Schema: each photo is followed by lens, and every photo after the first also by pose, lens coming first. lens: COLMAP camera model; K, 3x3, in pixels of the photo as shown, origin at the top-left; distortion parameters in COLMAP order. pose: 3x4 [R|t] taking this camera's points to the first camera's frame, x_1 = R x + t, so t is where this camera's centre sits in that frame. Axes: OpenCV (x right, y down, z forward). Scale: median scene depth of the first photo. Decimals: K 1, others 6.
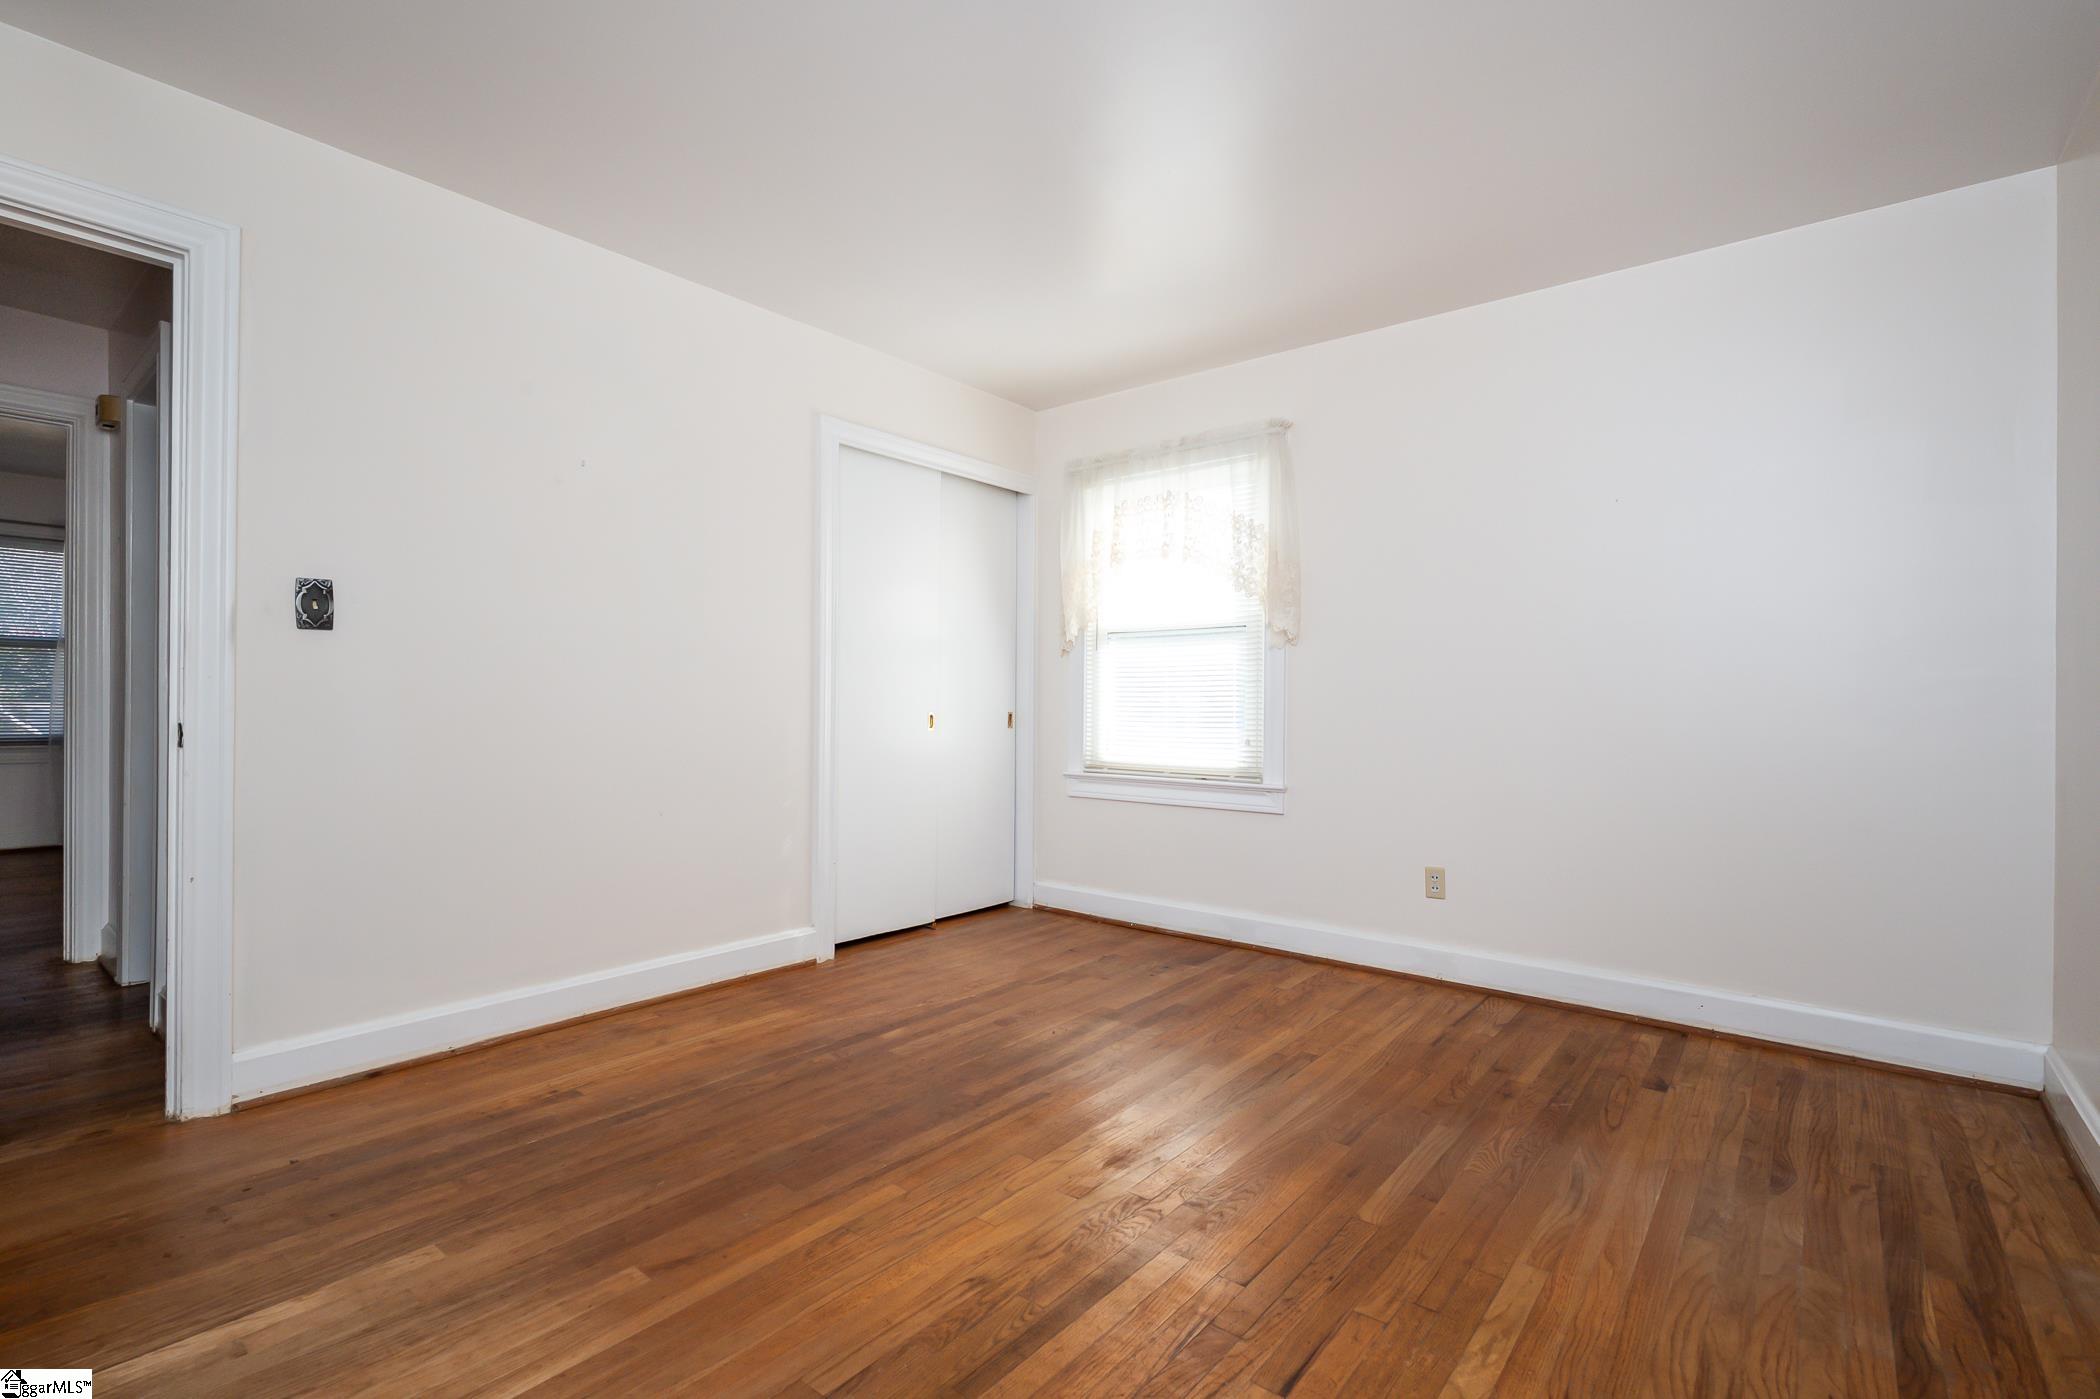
lens RADIAL K [[954.1, 0, 1049.3], [0, 954.1, 707.5], [0, 0, 1]] dist [0.002194, 0.000176]
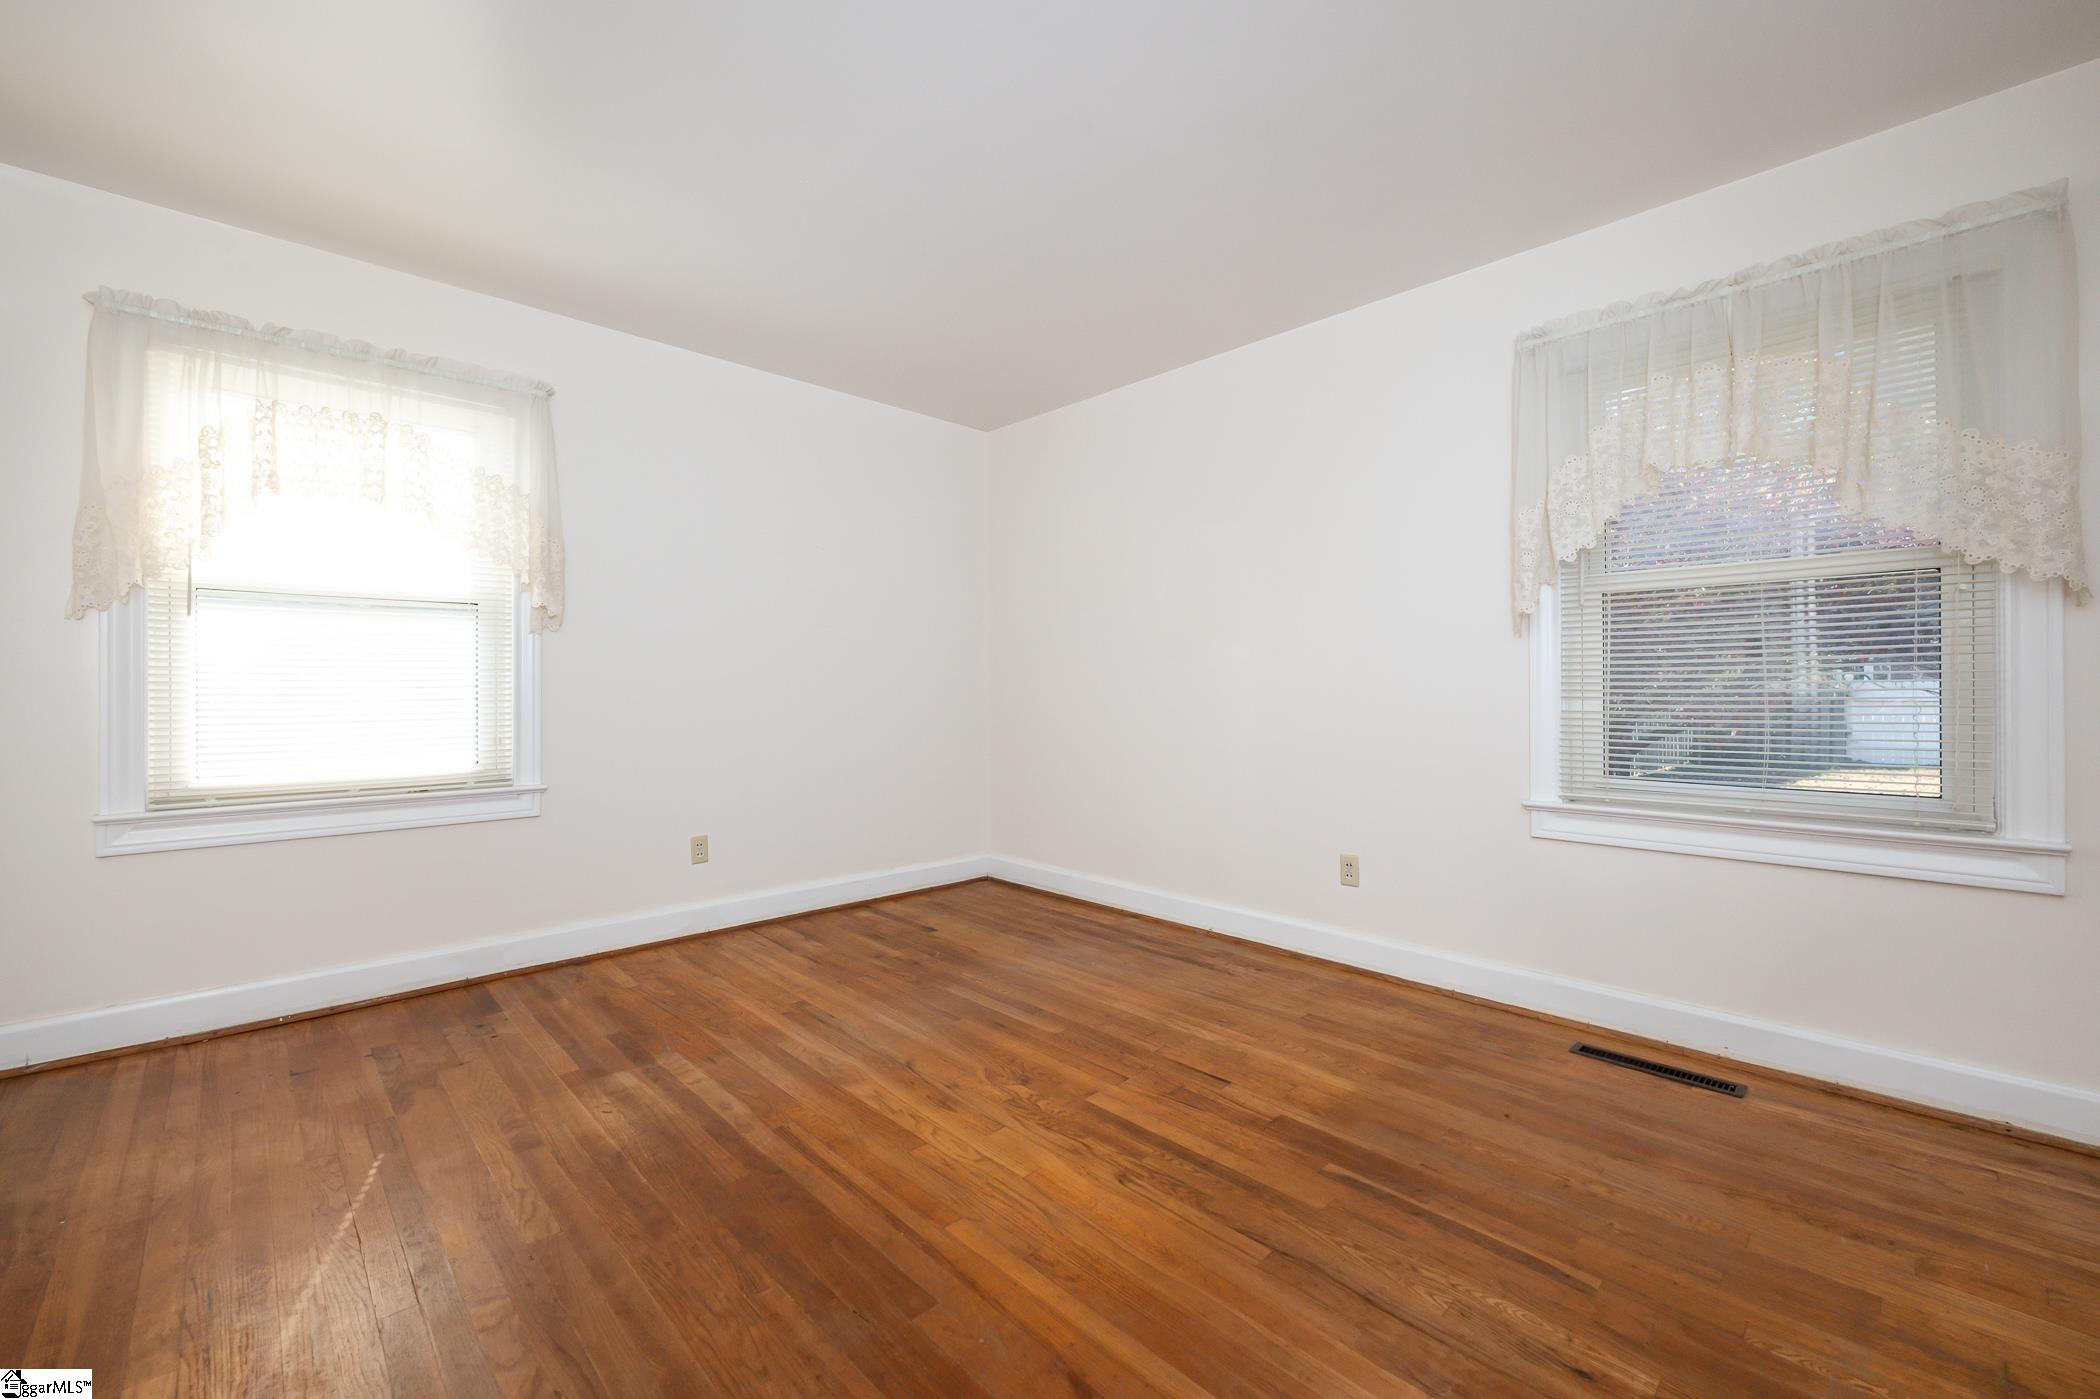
lens RADIAL K [[839.4, 0, 1050.0], [0, 839.4, 699.5], [0, 0, 1]] dist [-0.007939, 0.000030]
pose [[0.117274, -0.020520, 0.992888, -0.737826], [0.007205, 0.999778, 0.019811, -0.018408], [-0.993073, 0.004830, 0.117396, 0.630901]]
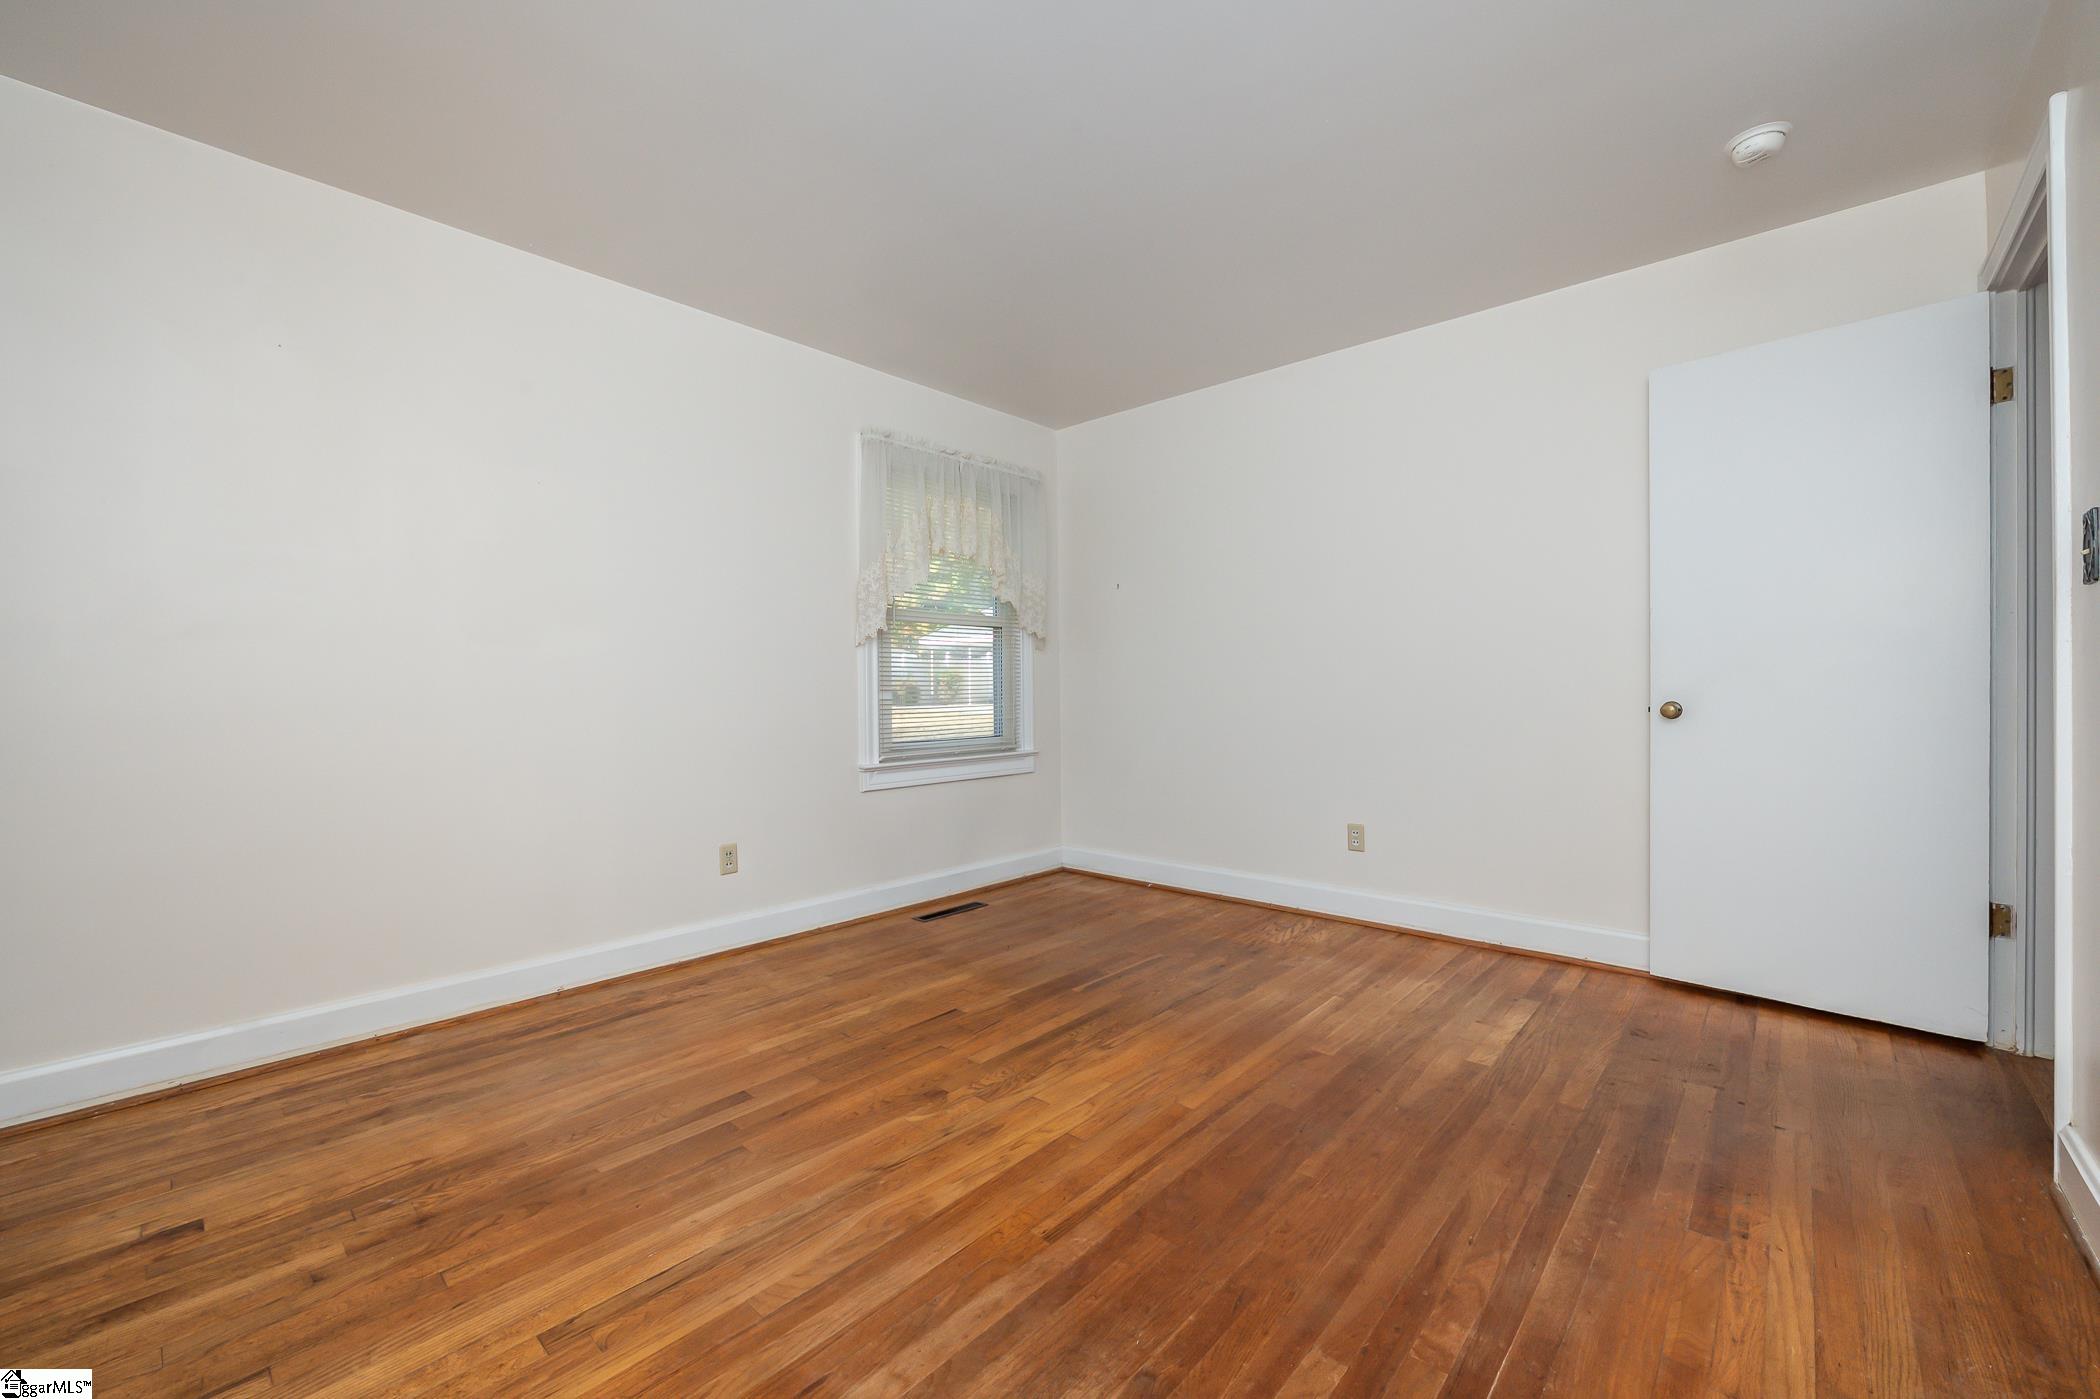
lens RADIAL K [[839.4, 0, 1050.0], [0, 839.4, 699.5], [0, 0, 1]] dist [-0.007939, 0.000030]
pose [[-0.998695, -0.001591, 0.051038, -0.034536], [-0.000663, 0.999834, 0.018194, -0.006145], [-0.051059, 0.018137, -0.998531, 1.570756]]
